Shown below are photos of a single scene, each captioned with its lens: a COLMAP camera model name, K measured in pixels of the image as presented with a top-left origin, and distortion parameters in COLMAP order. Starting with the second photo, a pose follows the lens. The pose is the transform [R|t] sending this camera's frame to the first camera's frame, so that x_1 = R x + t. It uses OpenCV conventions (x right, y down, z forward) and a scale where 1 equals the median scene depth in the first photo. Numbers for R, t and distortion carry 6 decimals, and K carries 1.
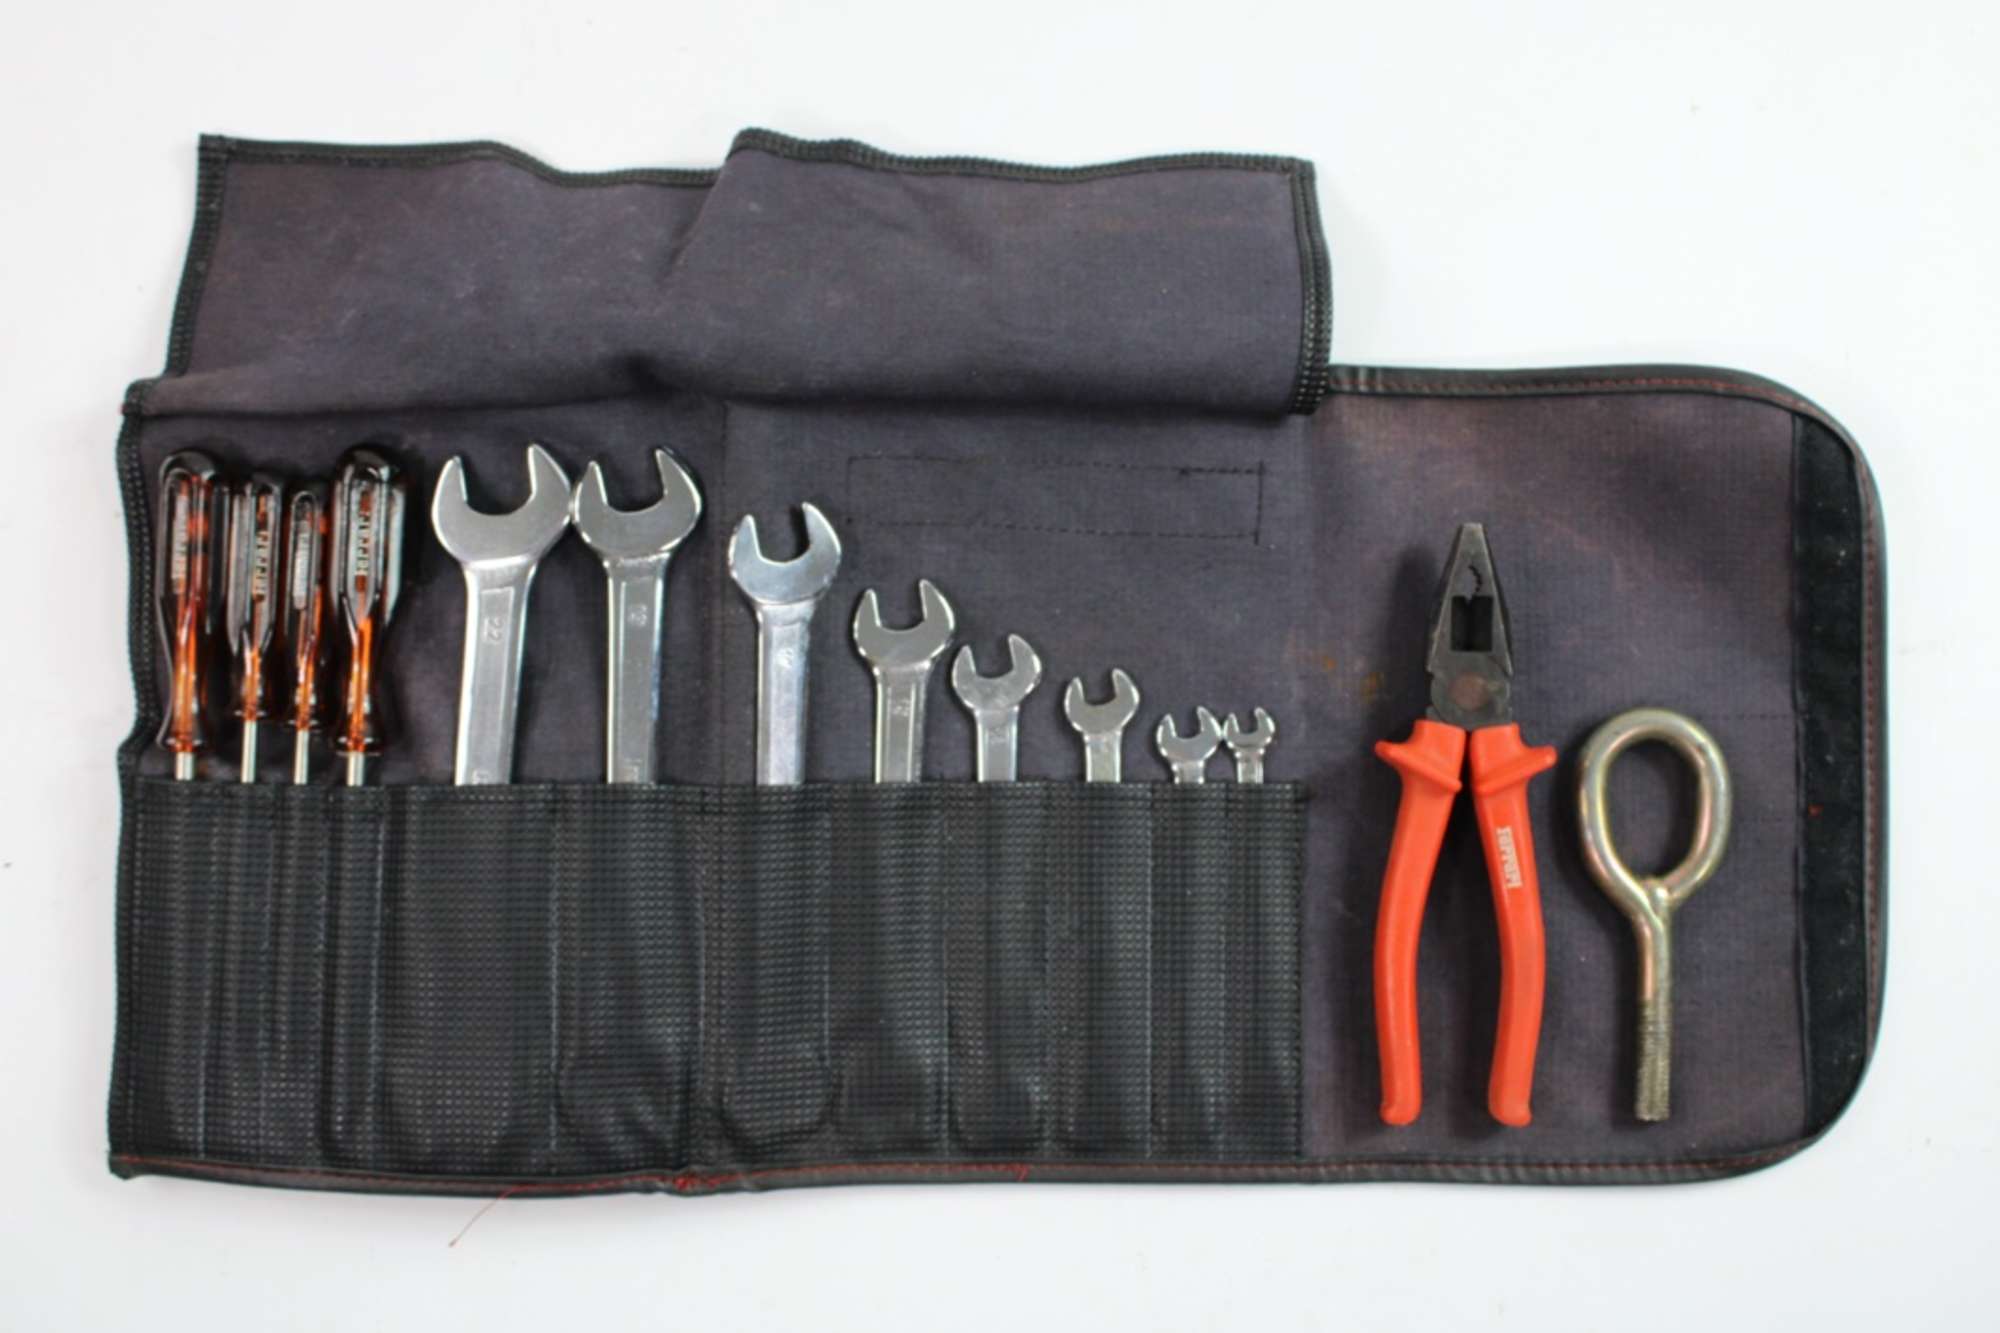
lens RADIAL K [[2515.9, 0, 1000.0], [0, 2515.9, 666.5], [0, 0, 1]] dist [-0.152678, 0.016277]
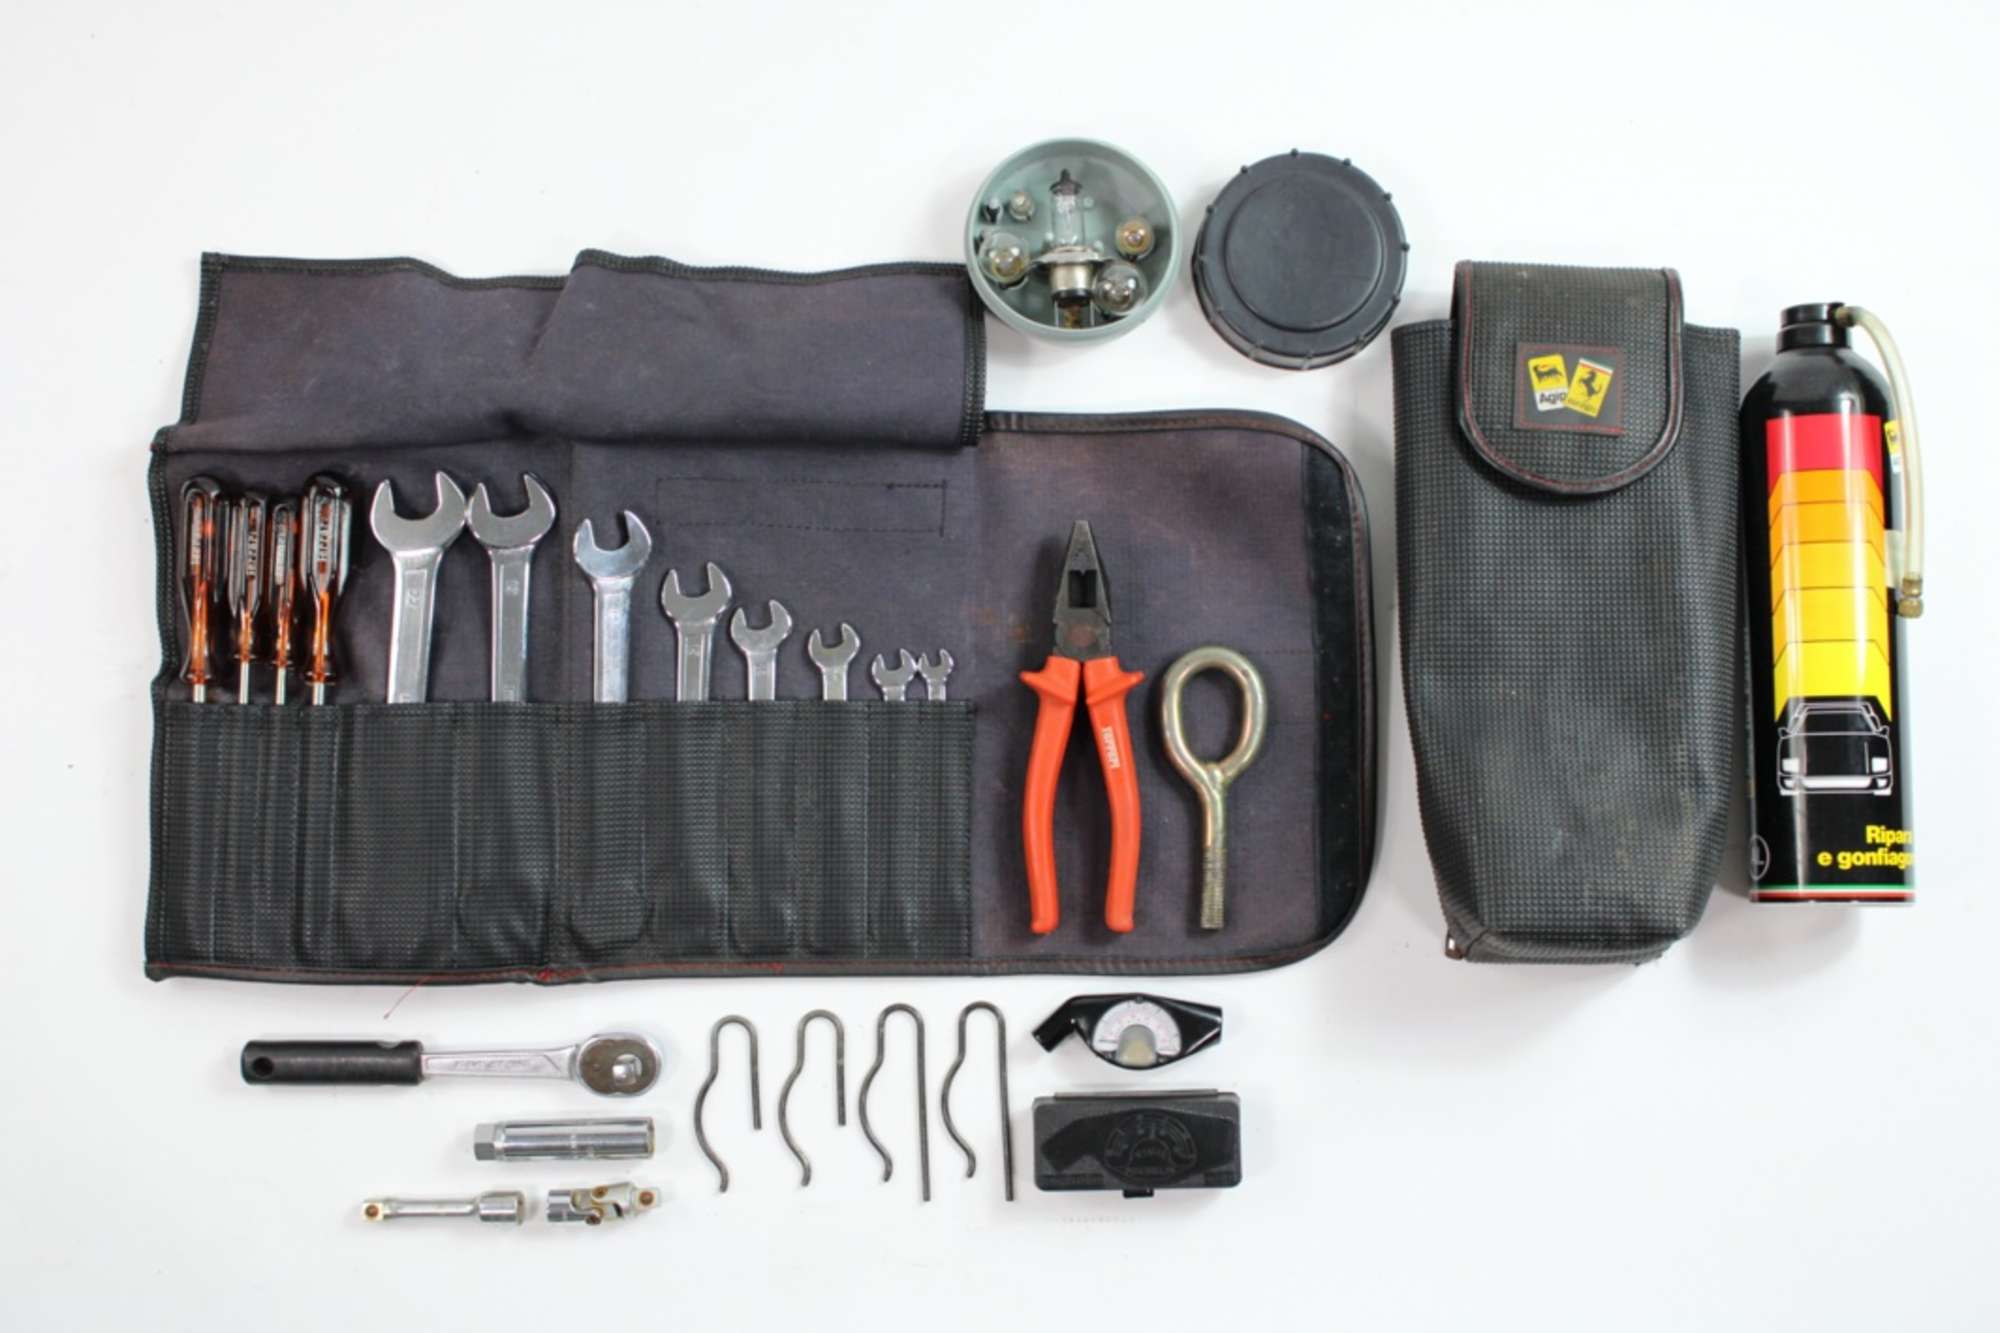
lens RADIAL K [[2648.5, 0, 1000.0], [0, 2648.5, 666.5], [0, 0, 1]] dist [-0.108202, -0.006099]
pose [[0.999784, -0.007921, 0.019216, 0.109607], [0.008063, 0.999941, -0.007285, 0.038956], [-0.019157, 0.007438, 0.999789, -0.541421]]
